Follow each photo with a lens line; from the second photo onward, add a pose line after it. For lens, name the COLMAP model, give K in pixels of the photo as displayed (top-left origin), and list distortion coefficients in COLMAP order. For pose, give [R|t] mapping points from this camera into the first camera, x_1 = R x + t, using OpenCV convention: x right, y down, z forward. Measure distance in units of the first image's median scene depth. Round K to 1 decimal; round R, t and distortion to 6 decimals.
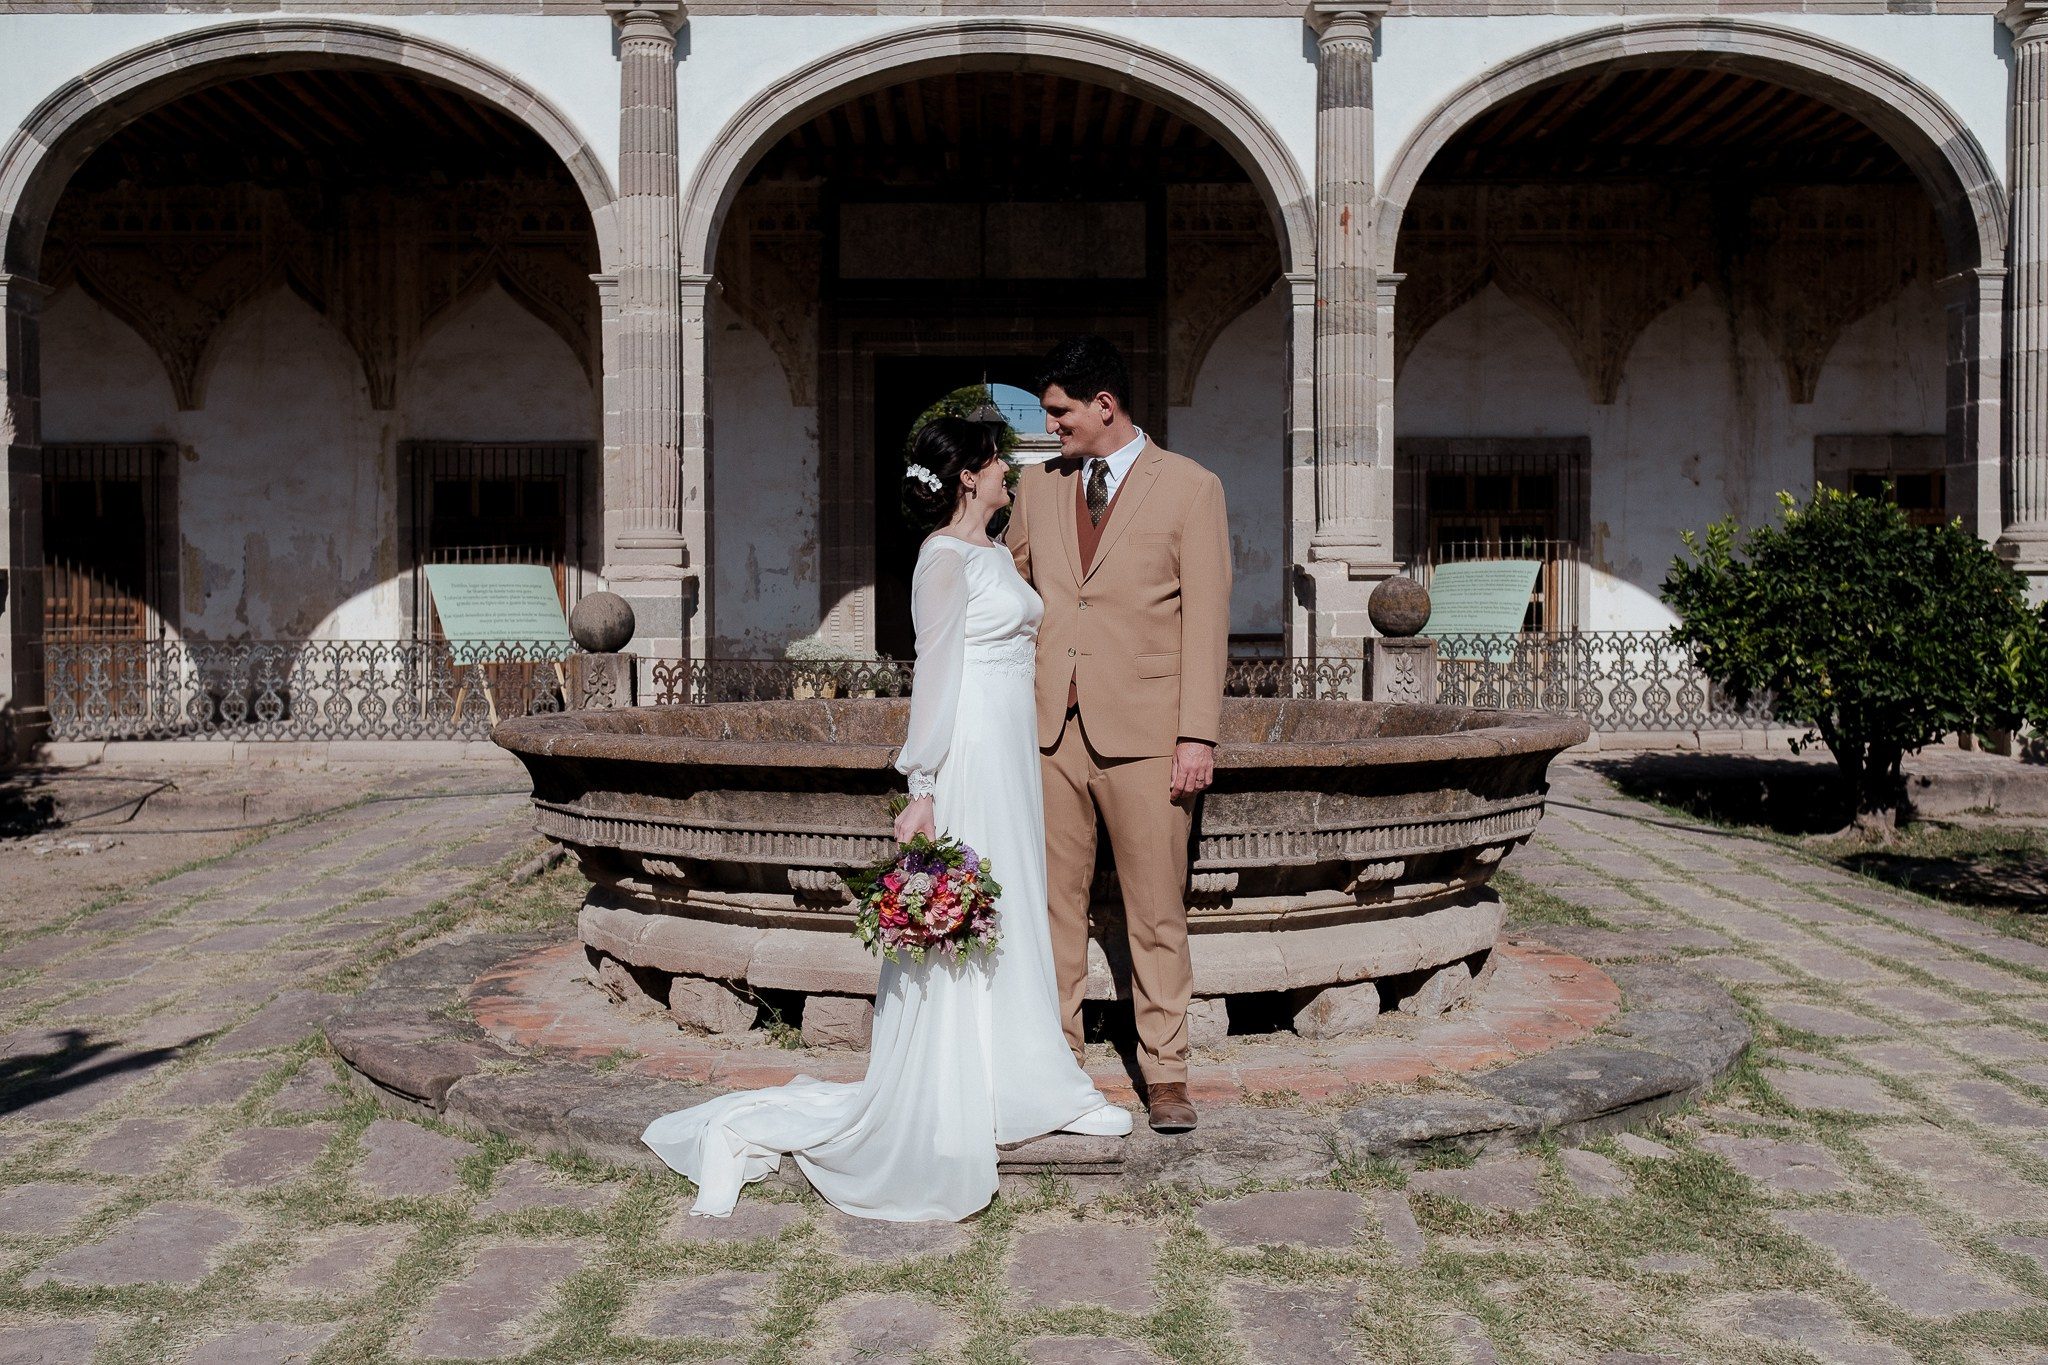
lens RADIAL K [[3531.9, 0, 1025.7], [0, 3531.9, 681.8], [0, 0, 1]] dist [0.027719, 0.000000]
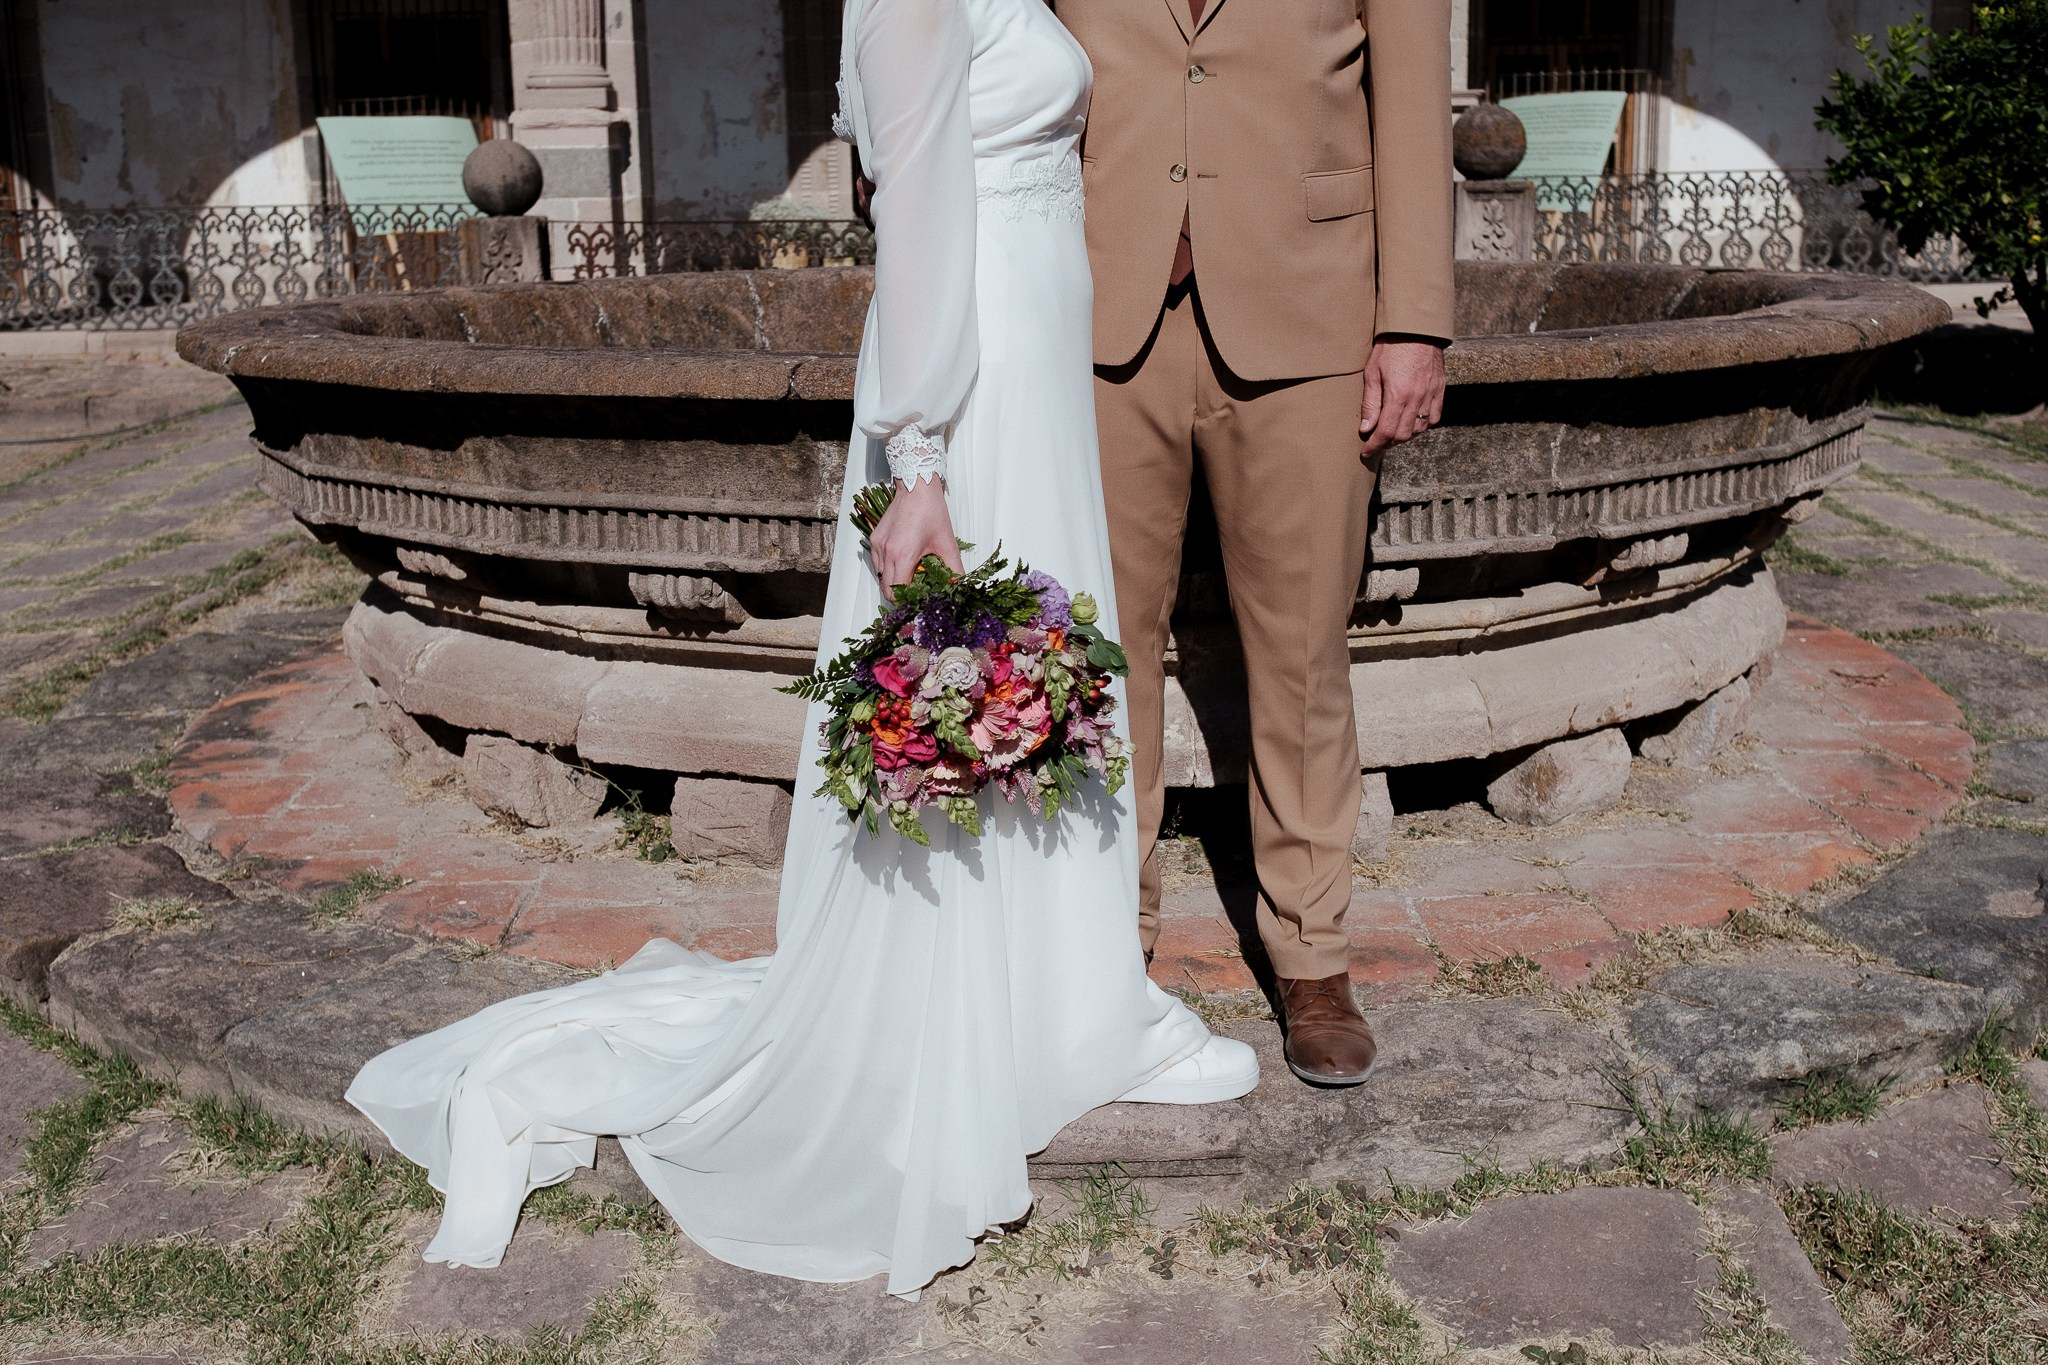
lens RADIAL K [[3531.9, 0, 1033.8], [0, 3531.9, 691.7], [0, 0, 1]] dist [0.027719, 0.000000]
pose [[0.999855, -0.017013, 0.001205, -0.002623], [0.016729, 0.992026, 0.124919, 0.001766], [-0.003320, -0.124881, 0.992166, 0.408875]]
